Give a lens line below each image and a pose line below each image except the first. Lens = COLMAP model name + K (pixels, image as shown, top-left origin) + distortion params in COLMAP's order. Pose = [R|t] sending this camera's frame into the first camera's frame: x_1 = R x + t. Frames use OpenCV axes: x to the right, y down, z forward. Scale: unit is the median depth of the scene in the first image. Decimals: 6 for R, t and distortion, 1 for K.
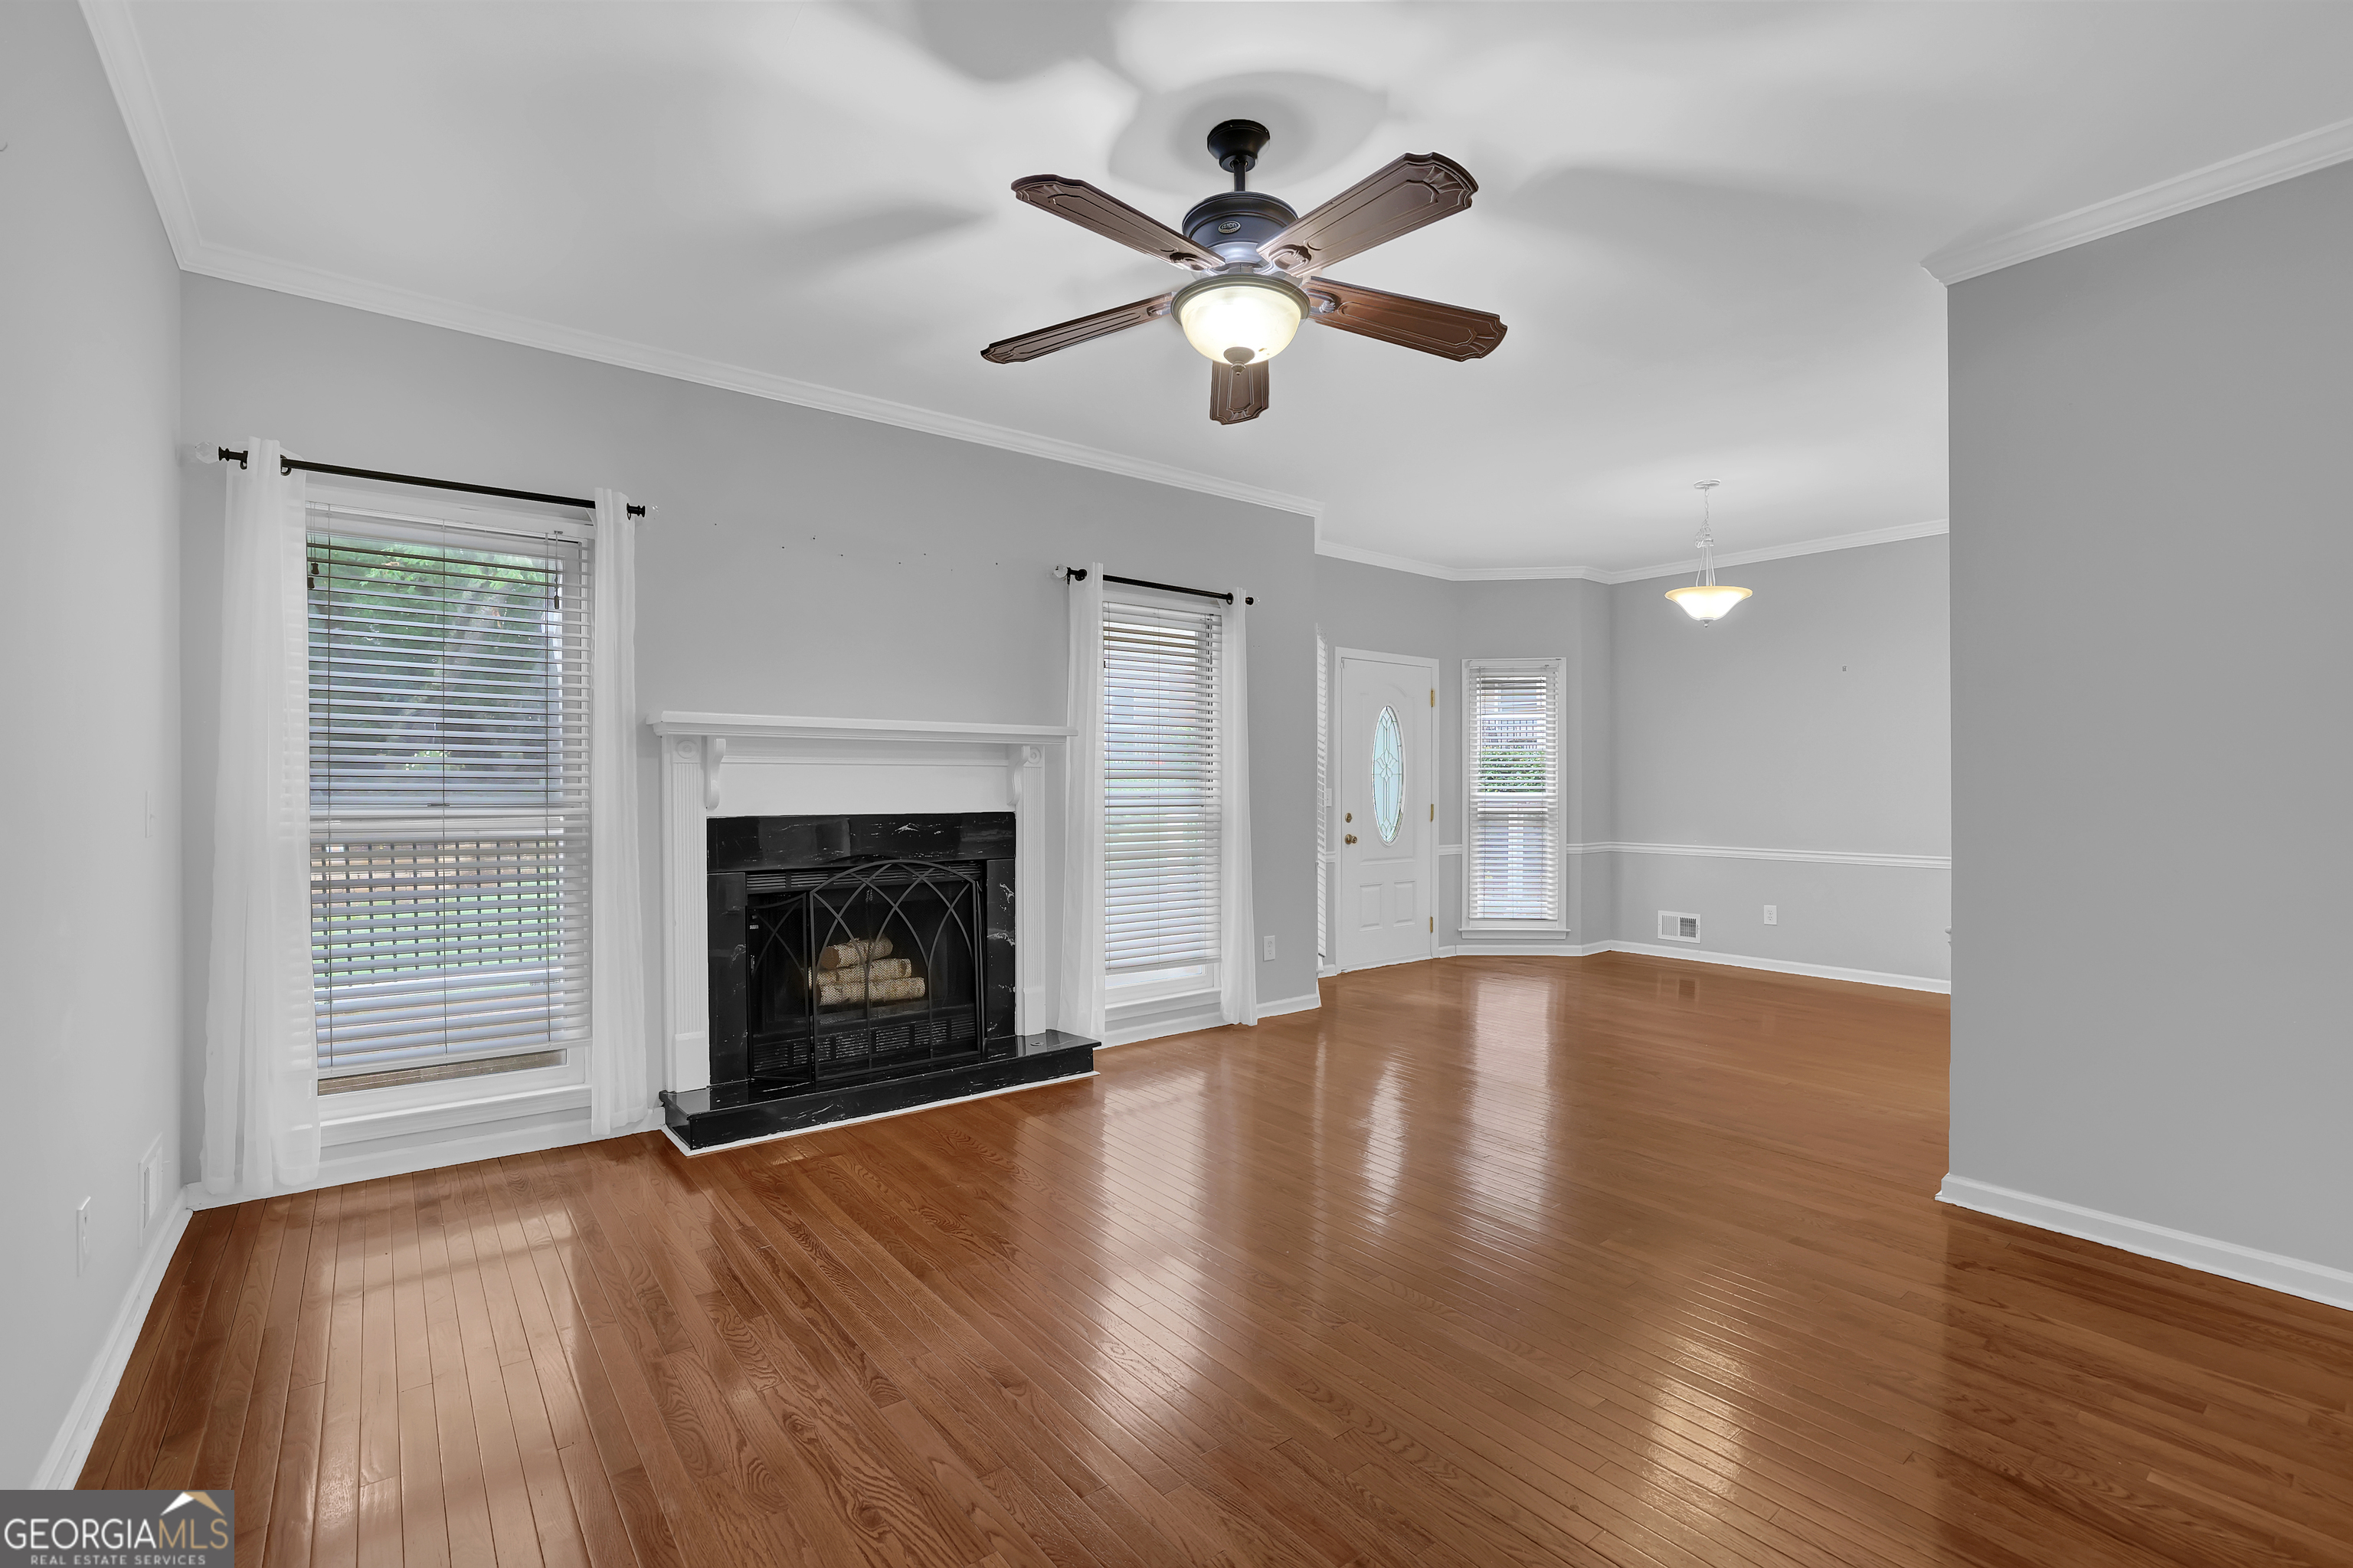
lens RADIAL K [[1030.0, 0, 1151.9], [0, 1030.0, 785.8], [0, 0, 1]] dist [-0.038049, 0.010222]
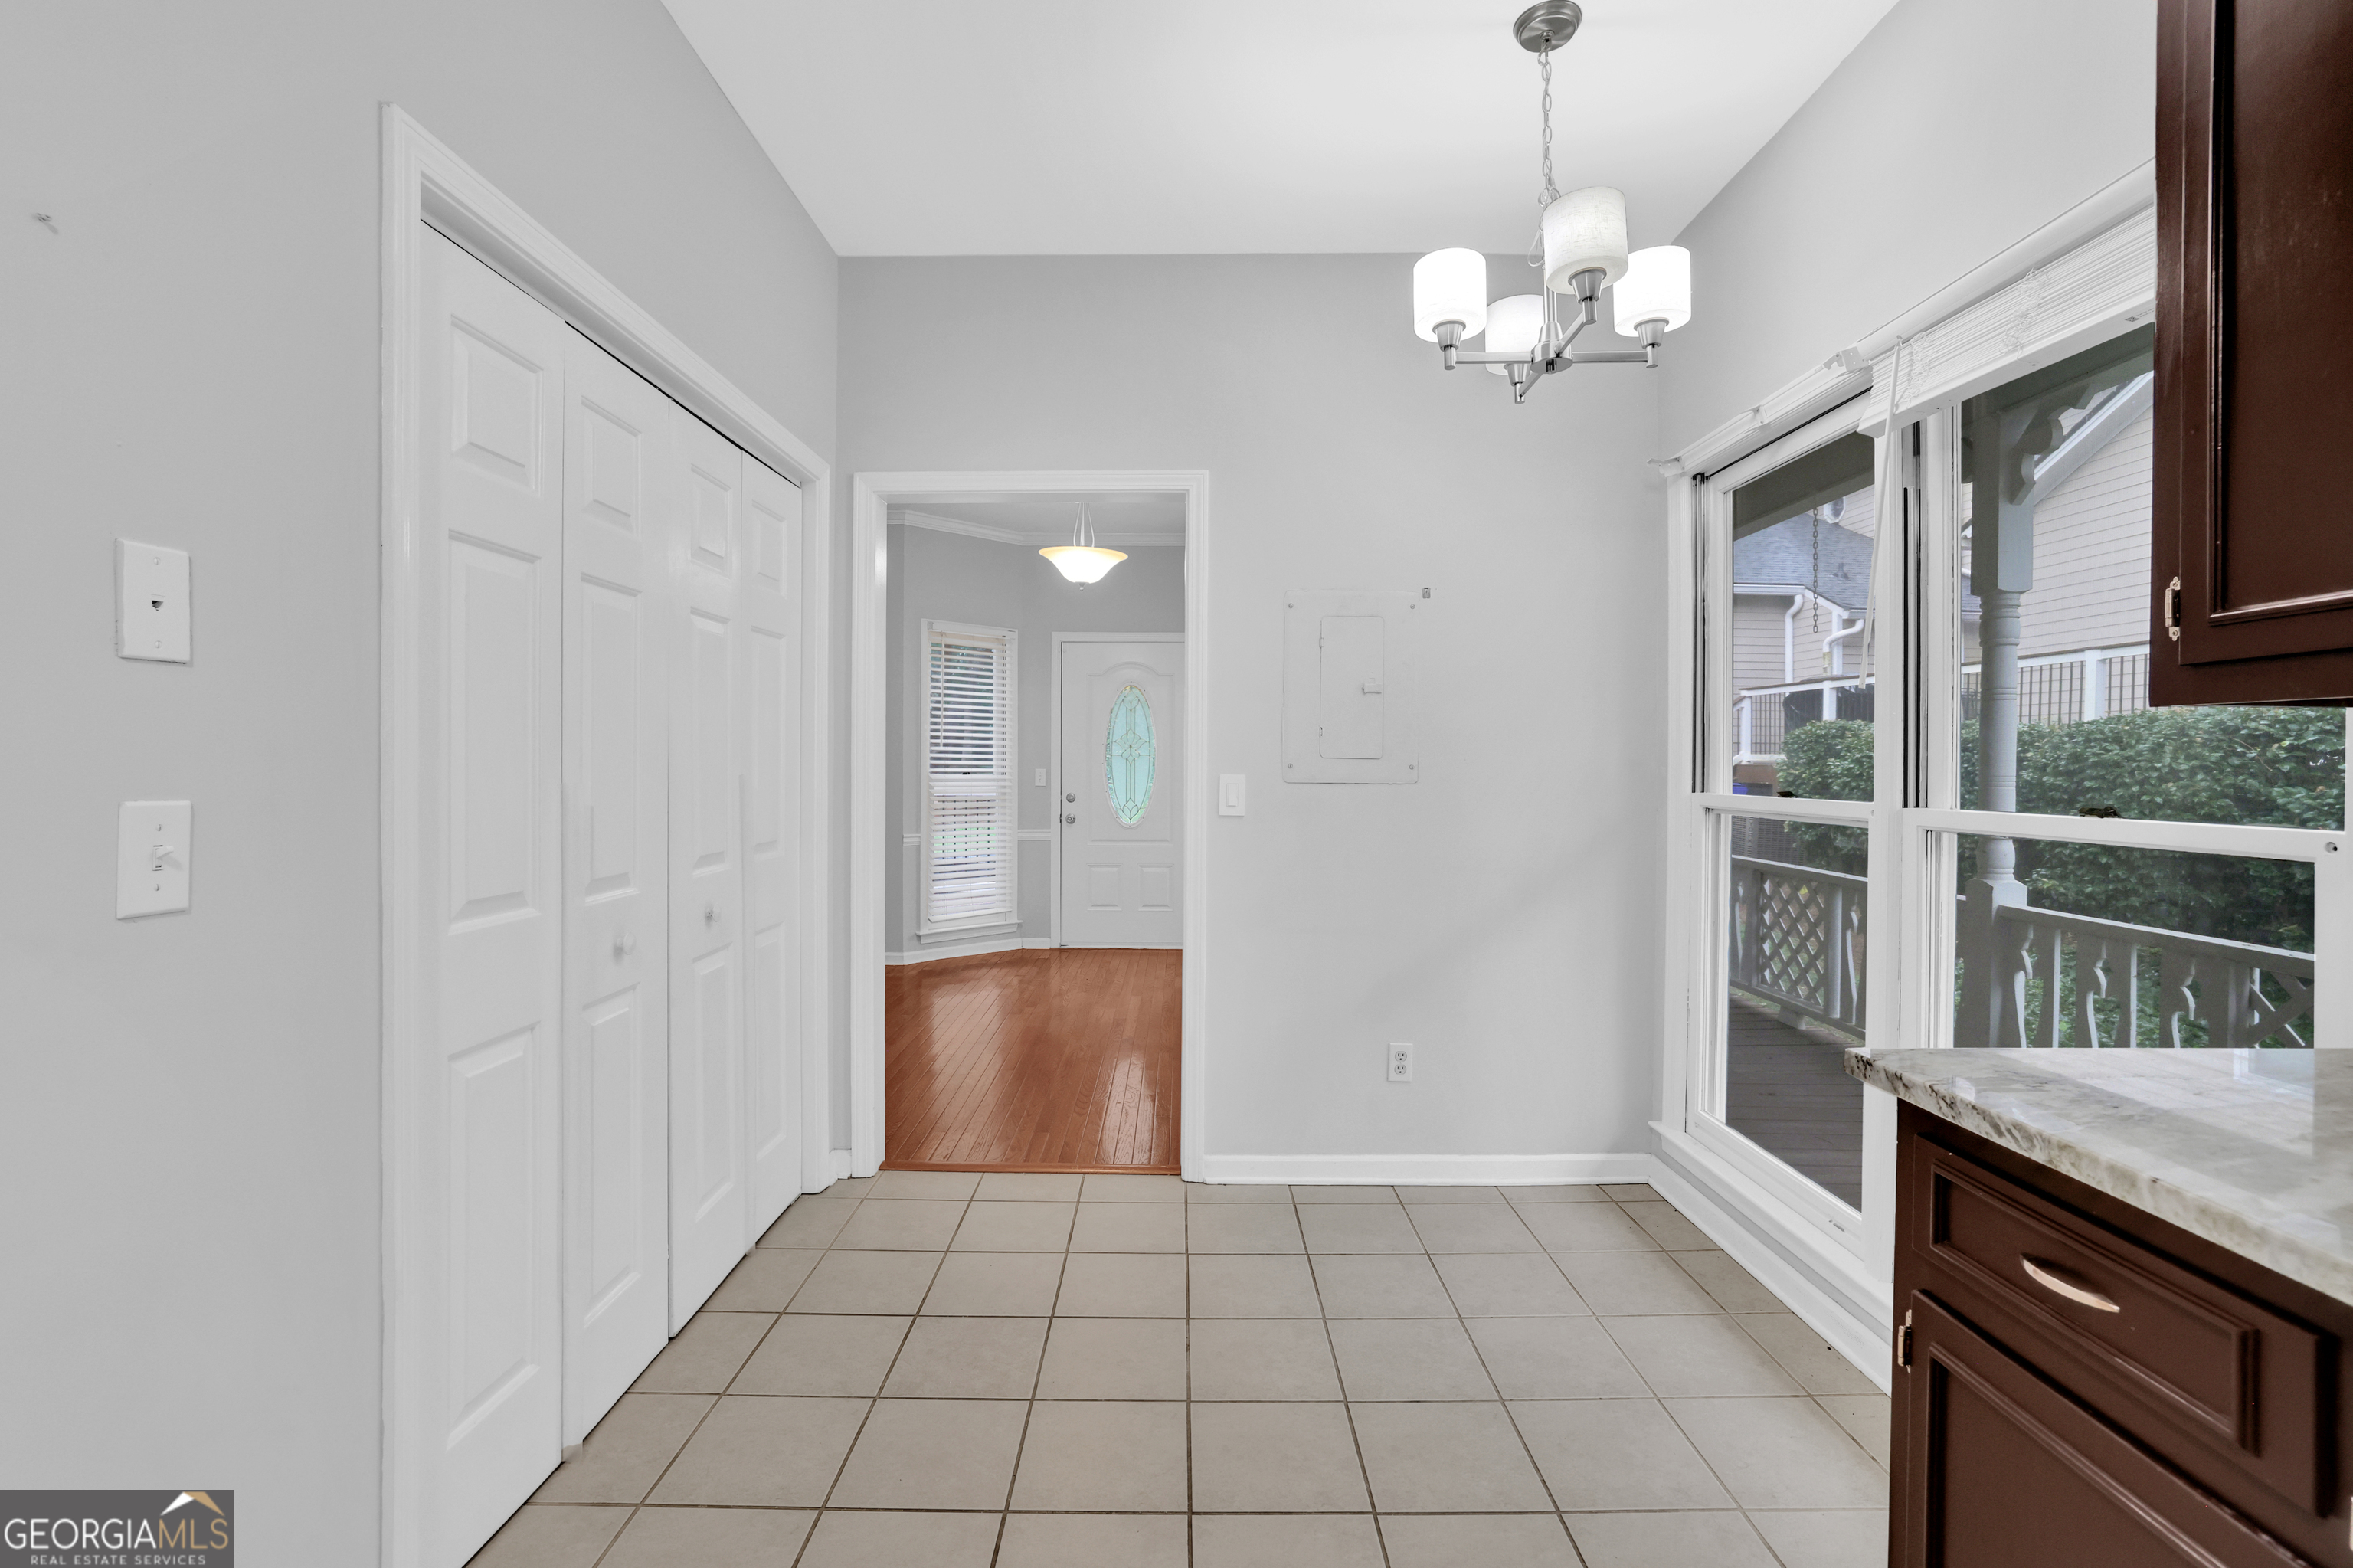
lens RADIAL K [[1030.0, 0, 1187.7], [0, 1030.0, 771.3], [0, 0, 1]] dist [-0.038049, 0.010222]
pose [[0.801640, 0.010743, -0.597711, 0.886115], [-0.006583, 0.999937, 0.009143, -0.005113], [0.597771, -0.003395, 0.801660, 0.257512]]
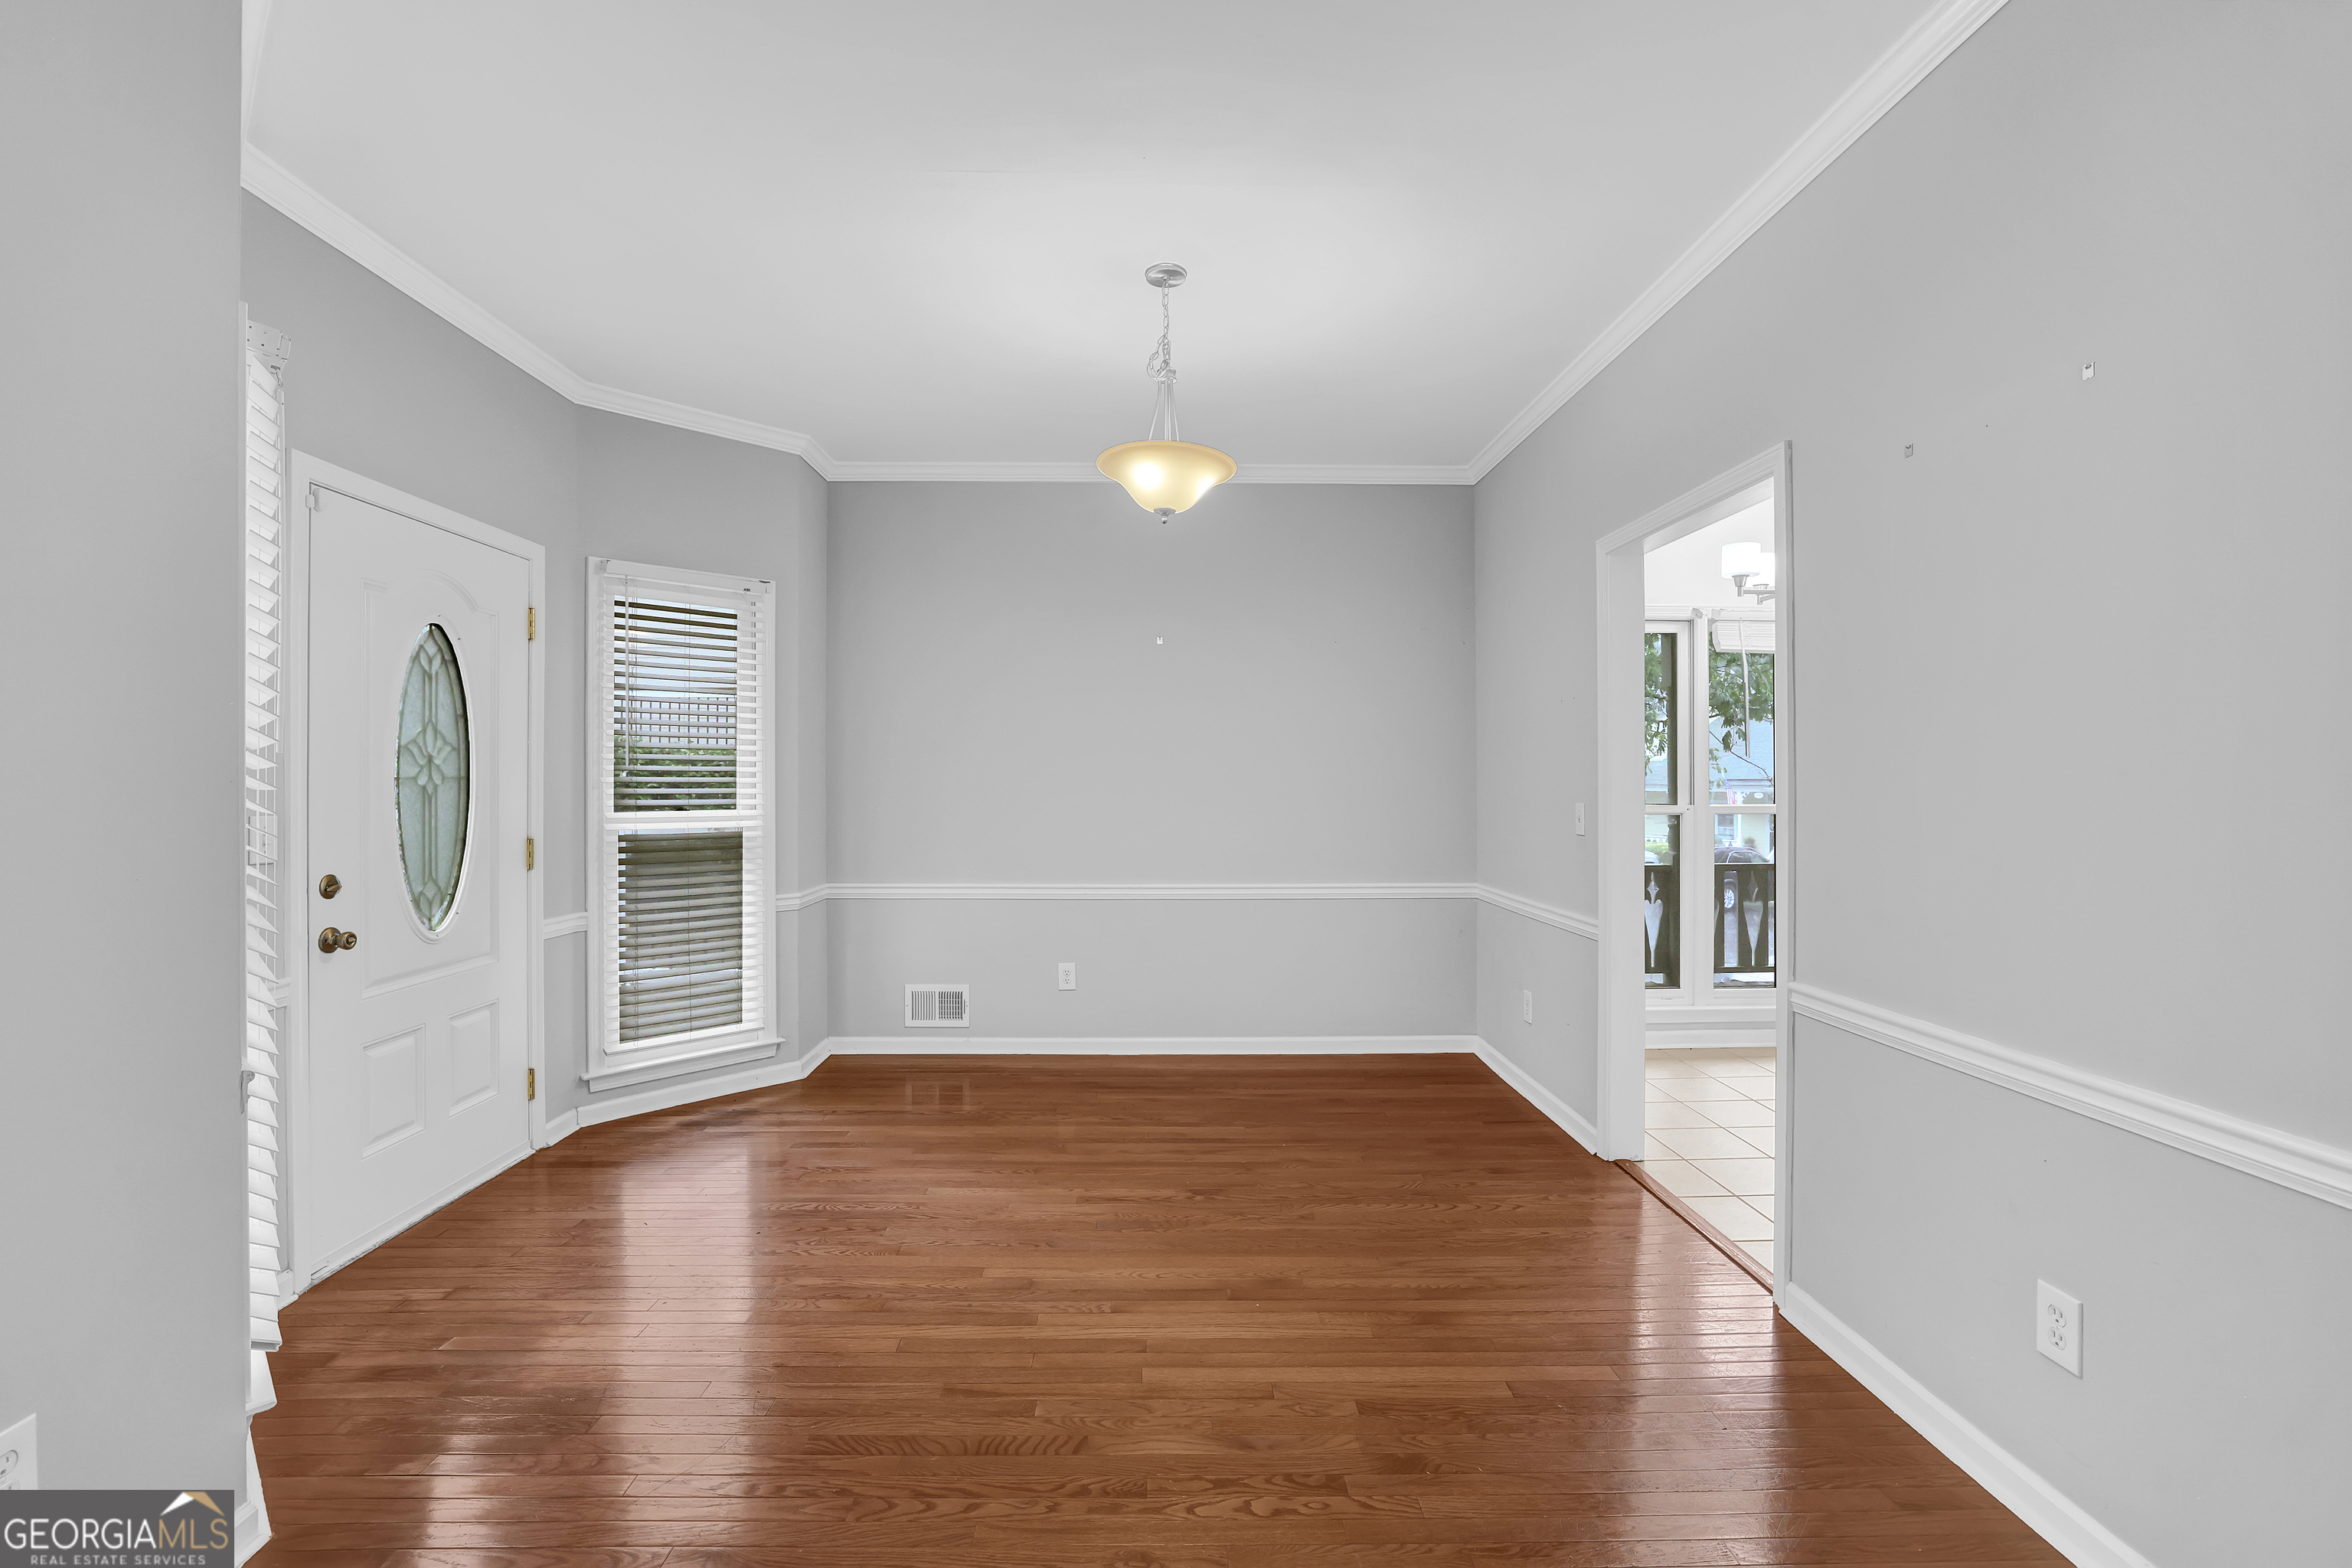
lens RADIAL K [[1029.5, 0, 1180.9], [0, 1029.5, 777.3], [0, 0, 1]] dist [-0.038049, 0.010222]
pose [[0.594140, 0.004404, 0.804349, 0.073193], [0.000052, 0.999985, -0.005513, -0.008850], [-0.804361, 0.003318, 0.594131, 0.502307]]
